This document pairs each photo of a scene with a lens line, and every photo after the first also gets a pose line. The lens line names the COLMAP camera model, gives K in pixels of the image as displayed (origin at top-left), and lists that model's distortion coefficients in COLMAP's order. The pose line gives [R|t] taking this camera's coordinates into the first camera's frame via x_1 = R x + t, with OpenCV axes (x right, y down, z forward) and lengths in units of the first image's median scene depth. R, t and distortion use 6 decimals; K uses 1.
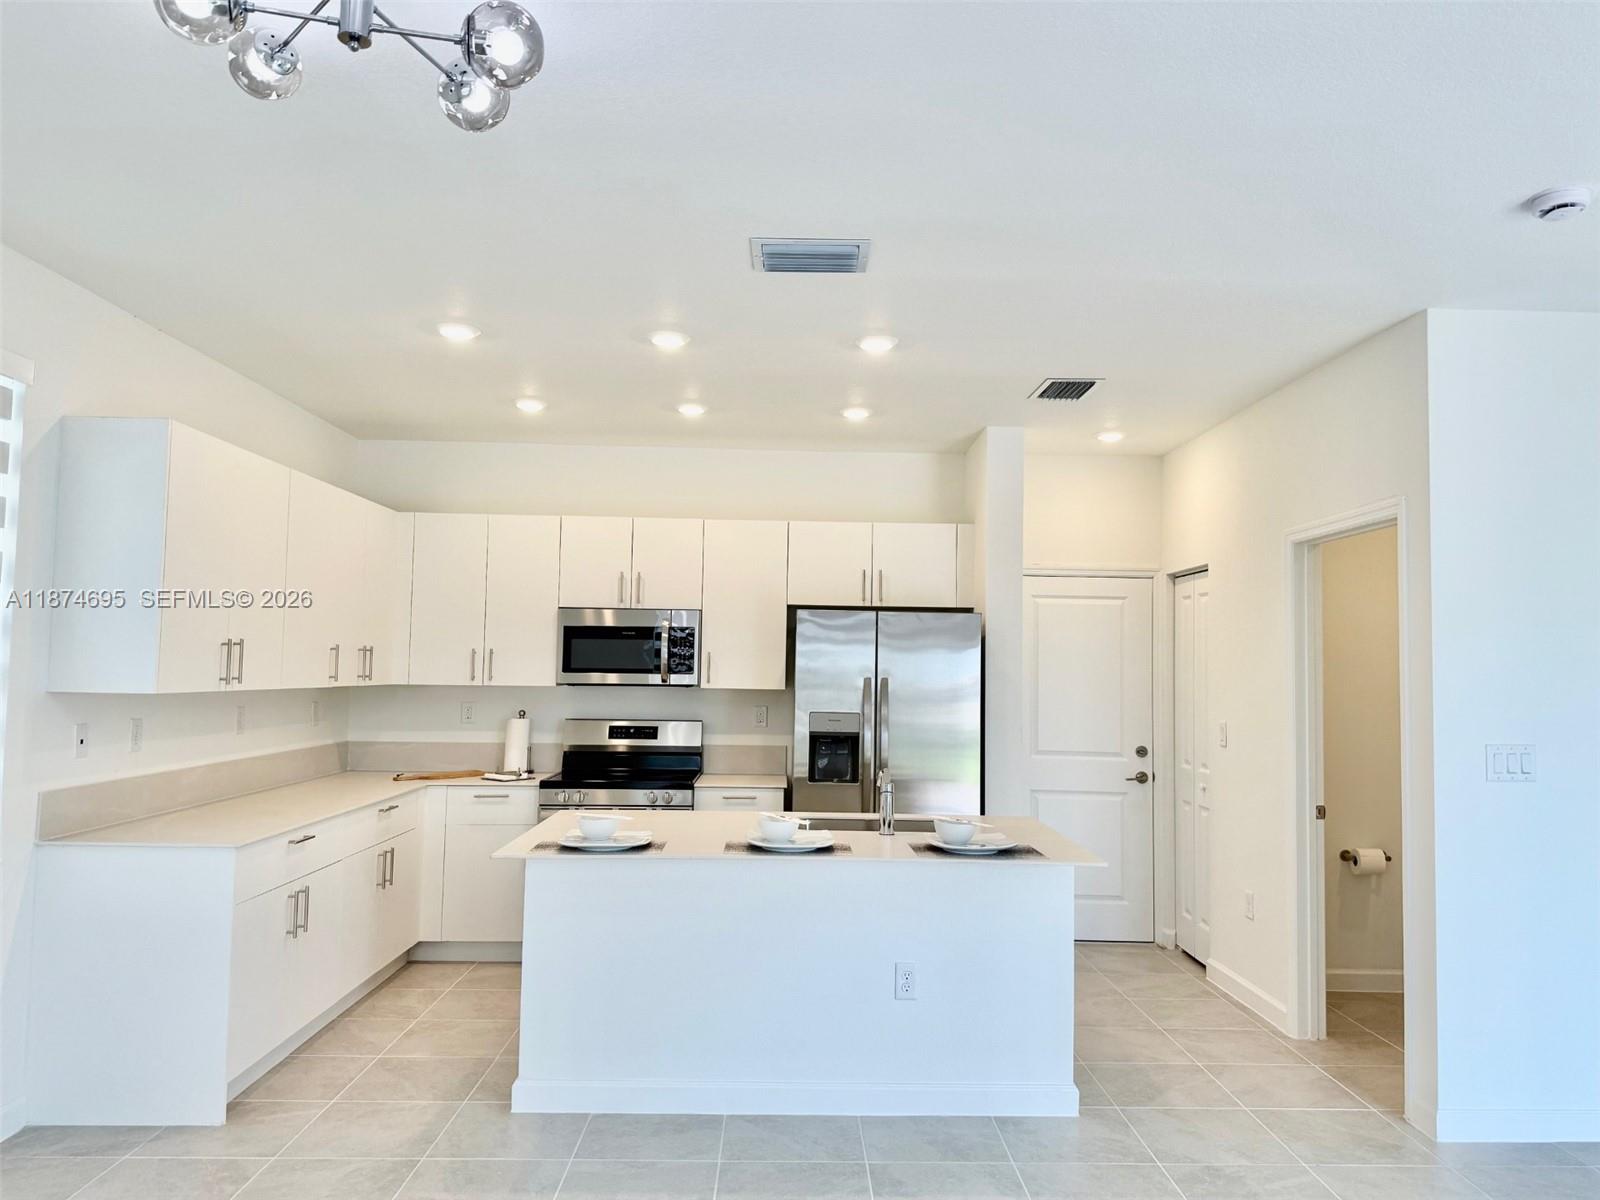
lens RADIAL K [[1117.1, 0, 801.6], [0, 1117.1, 597.5], [0, 0, 1]] dist [0.045529, -0.055019]
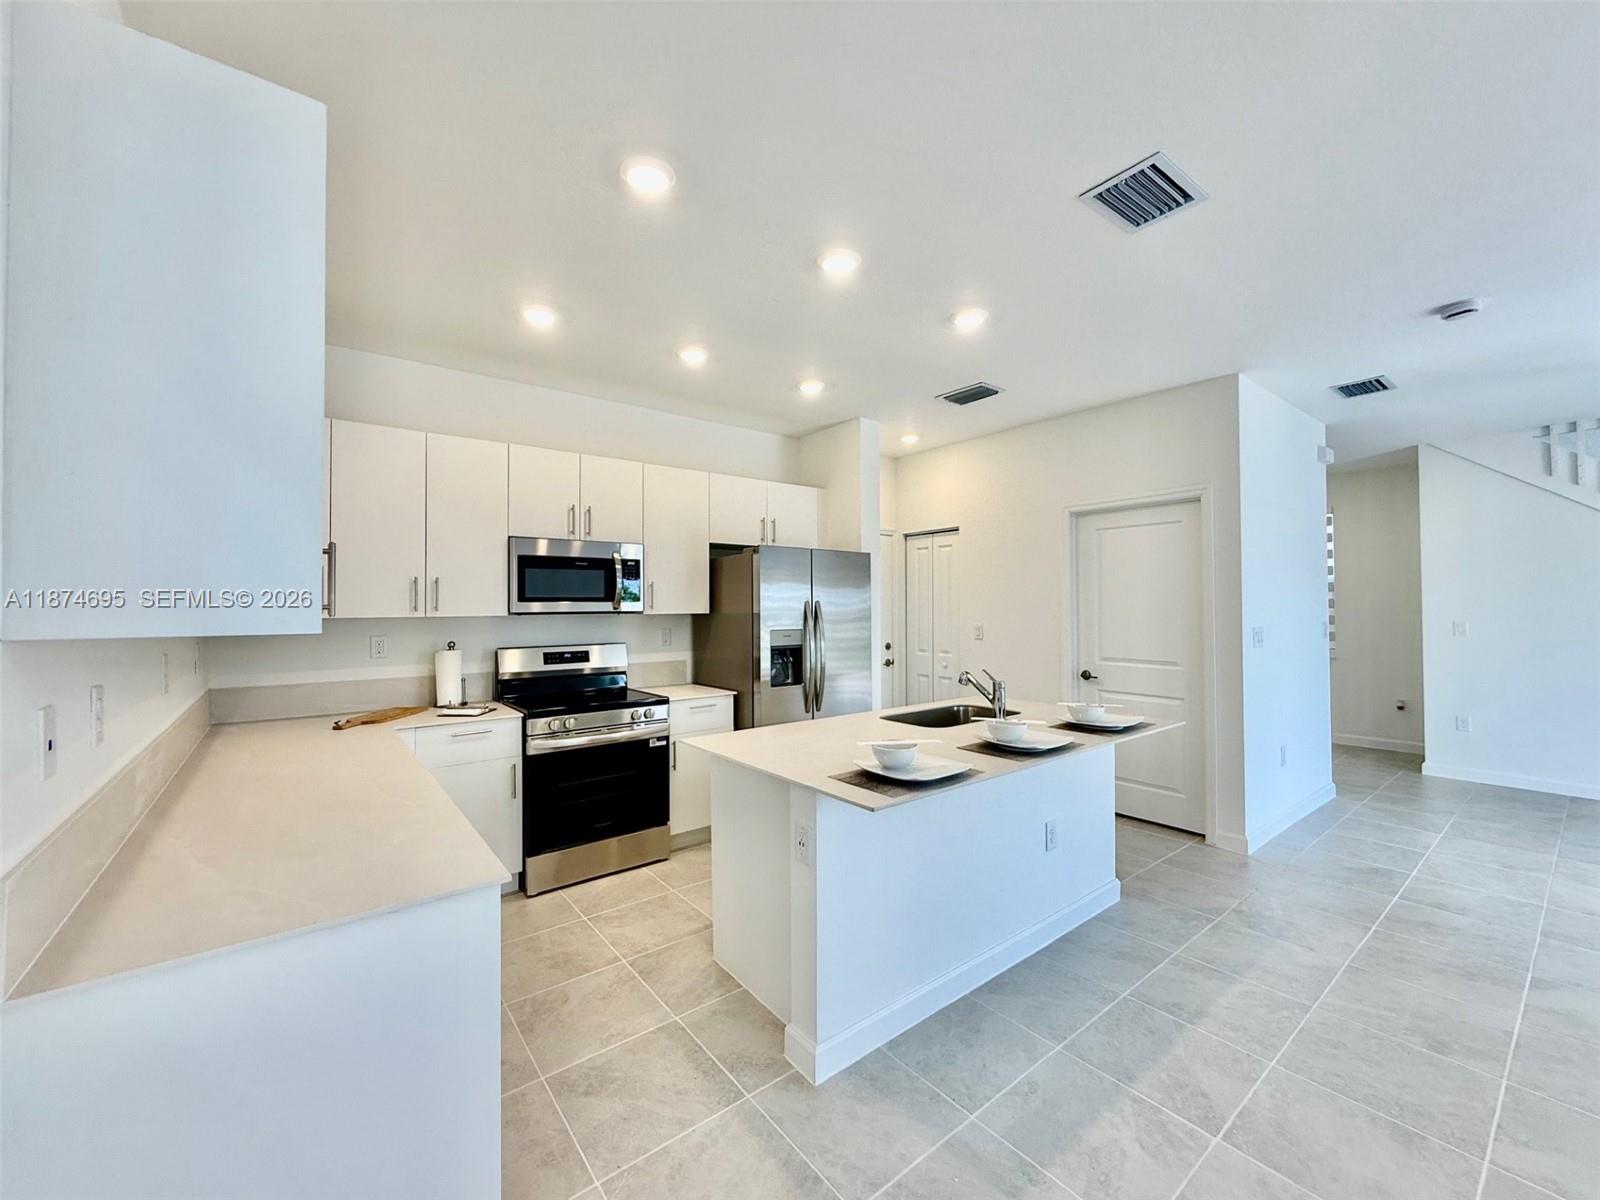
lens RADIAL K [[638.4, 0, 792.9], [0, 638.4, 597.8], [0, 0, 1]] dist [0.000331, 0.000583]
pose [[0.798441, -0.012521, 0.601942, -0.561024], [-0.019578, 0.998715, 0.046744, 0.049639], [-0.601754, -0.049107, 0.797170, 0.619447]]
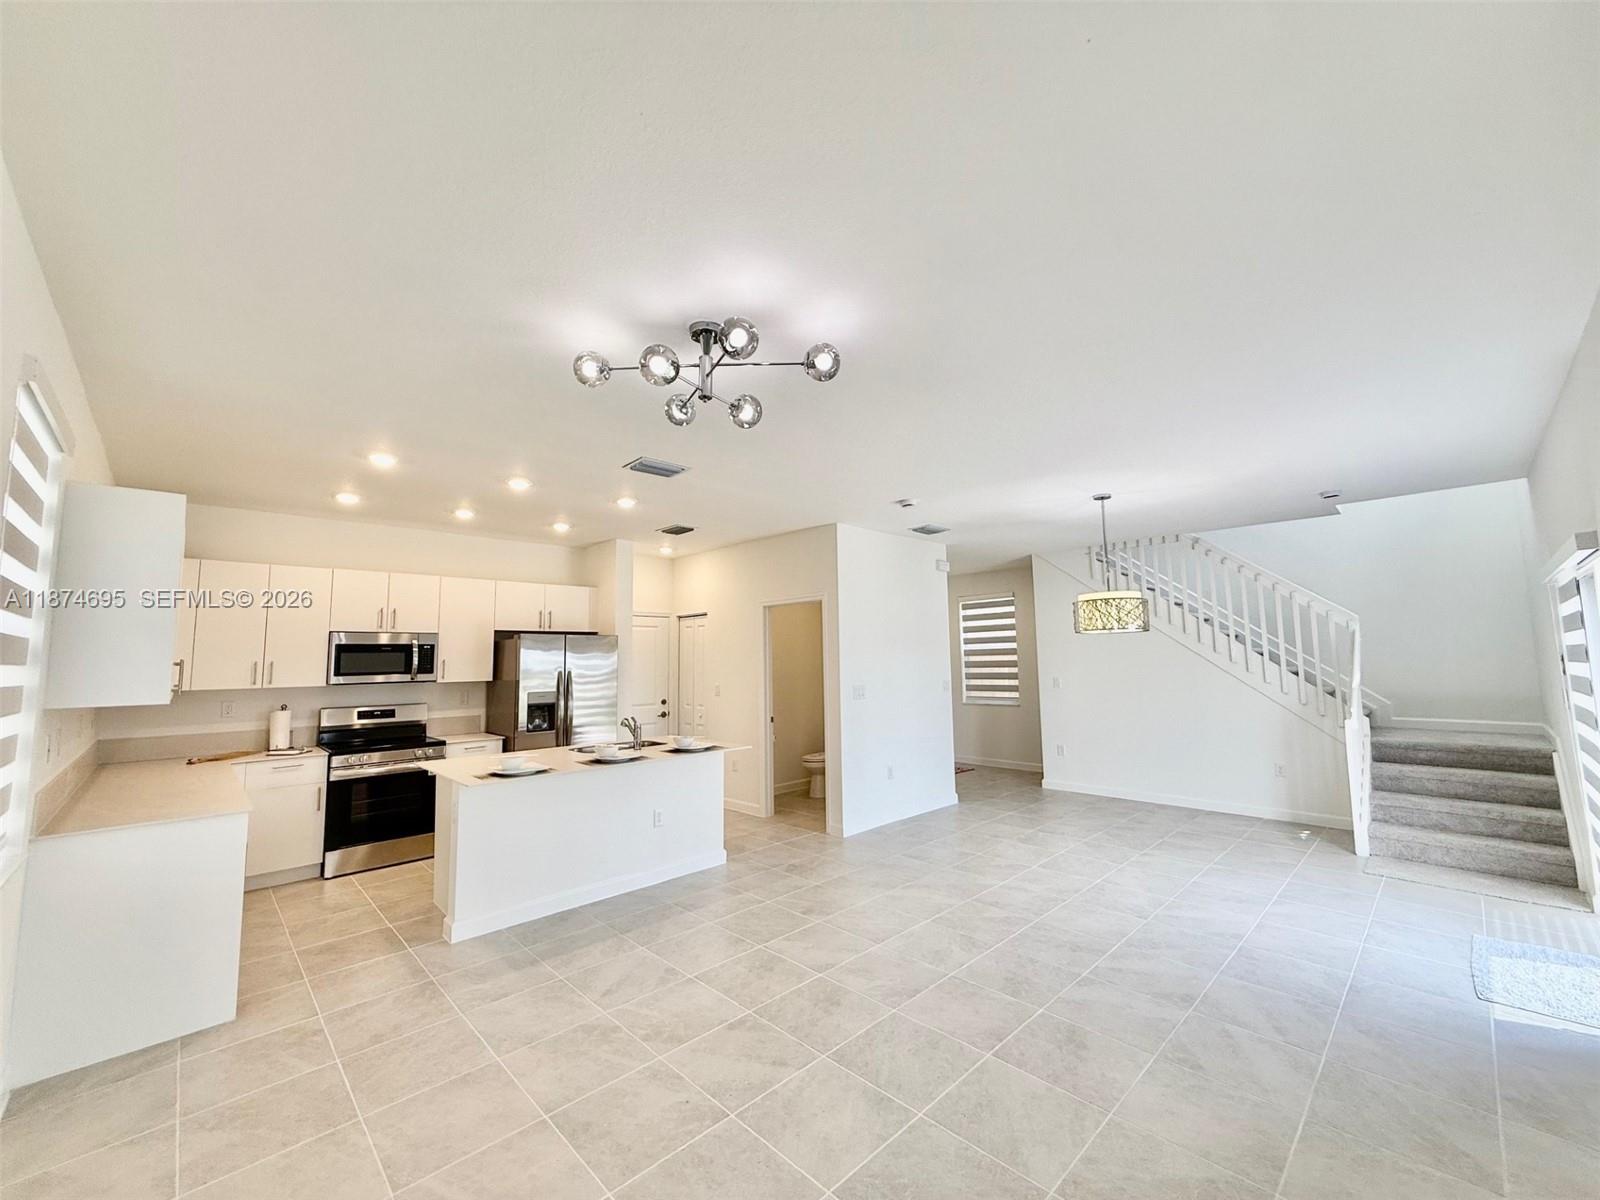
lens RADIAL K [[638.4, 0, 795.0], [0, 638.4, 596.5], [0, 0, 1]] dist [0.000331, 0.000583]
pose [[0.732077, 0.038972, 0.680106, -0.535424], [-0.015365, 0.999053, -0.040709, -0.019370], [-0.681048, 0.019352, 0.731983, -0.033915]]
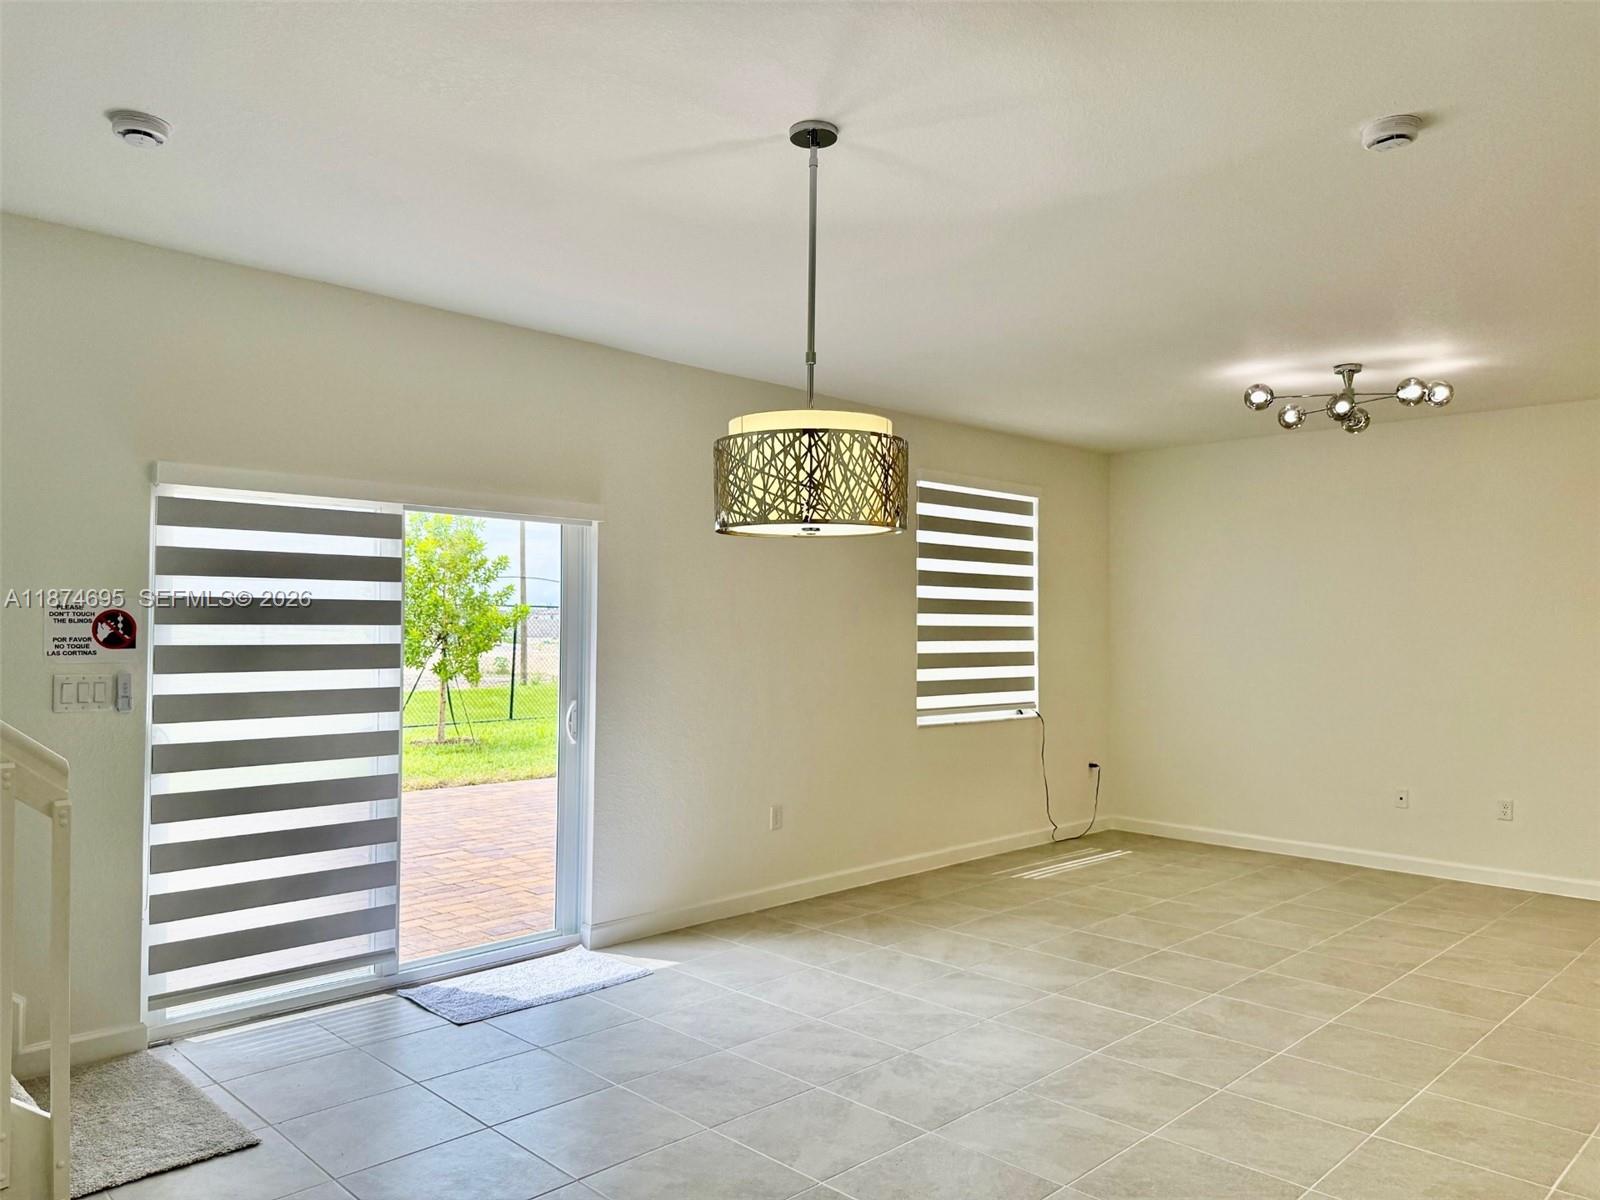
lens RADIAL K [[1117.1, 0, 800.7], [0, 1117.1, 603.6], [0, 0, 1]] dist [0.045529, -0.055019]
pose [[-0.722206, -0.035520, -0.690766, 1.314008], [0.025929, 0.996588, -0.078355, 0.096737], [0.691192, -0.074499, -0.718821, 1.007926]]
